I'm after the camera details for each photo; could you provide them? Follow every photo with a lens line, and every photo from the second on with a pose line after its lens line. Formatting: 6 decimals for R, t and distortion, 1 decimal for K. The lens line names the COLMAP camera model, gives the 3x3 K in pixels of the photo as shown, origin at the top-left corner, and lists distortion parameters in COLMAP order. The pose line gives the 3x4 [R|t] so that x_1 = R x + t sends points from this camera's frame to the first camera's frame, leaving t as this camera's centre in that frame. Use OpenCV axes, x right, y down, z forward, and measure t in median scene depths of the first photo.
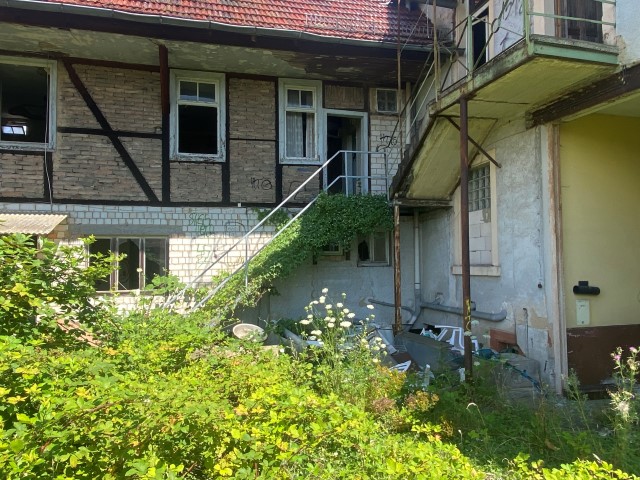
lens RADIAL K [[464.4, 0, 321.3], [0, 464.4, 238.3], [0, 0, 1]] dist [0.054700, -0.065109]
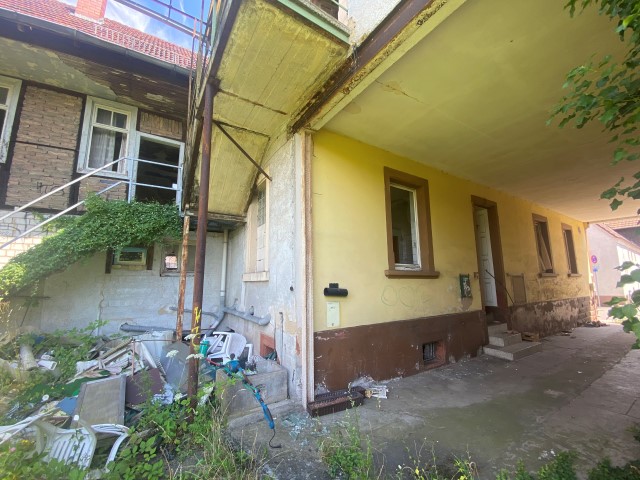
lens RADIAL K [[258.1, 0, 318.4], [0, 258.1, 241.4], [0, 0, 1]] dist [0.006962, -0.011545]
pose [[0.955929, 0.039603, 0.290914, 0.278689], [-0.009037, 0.994360, -0.105672, 0.046320], [-0.293458, 0.098386, 0.950896, 0.358679]]
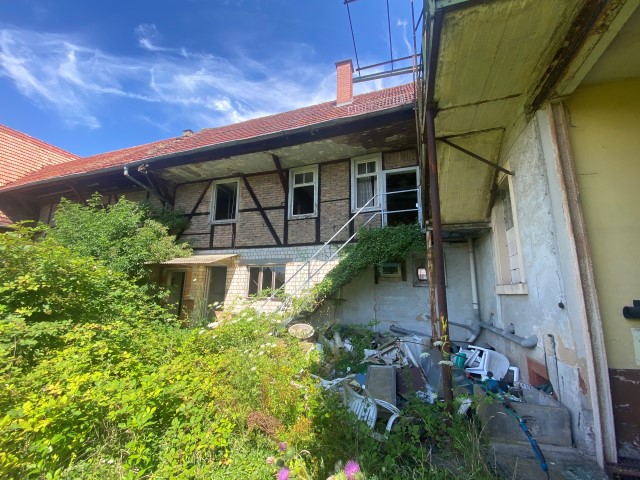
lens RADIAL K [[258.1, 0, 321.1], [0, 258.1, 241.1], [0, 0, 1]] dist [0.006962, -0.011545]
pose [[0.821144, -0.084699, -0.564401, 0.303253], [0.001659, 0.989276, -0.146046, 0.046473], [0.570719, 0.118989, 0.812479, 0.331452]]
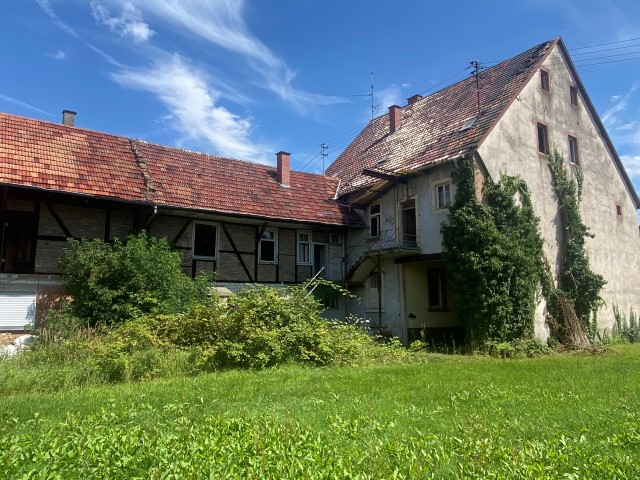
lens RADIAL K [[464.4, 0, 308.9], [0, 464.4, 233.9], [0, 0, 1]] dist [0.054700, -0.065109]
pose [[0.943877, 0.054826, 0.325715, -0.886245], [-0.017084, 0.992911, -0.117627, -0.045261], [-0.329855, 0.105460, 0.938122, -1.372537]]
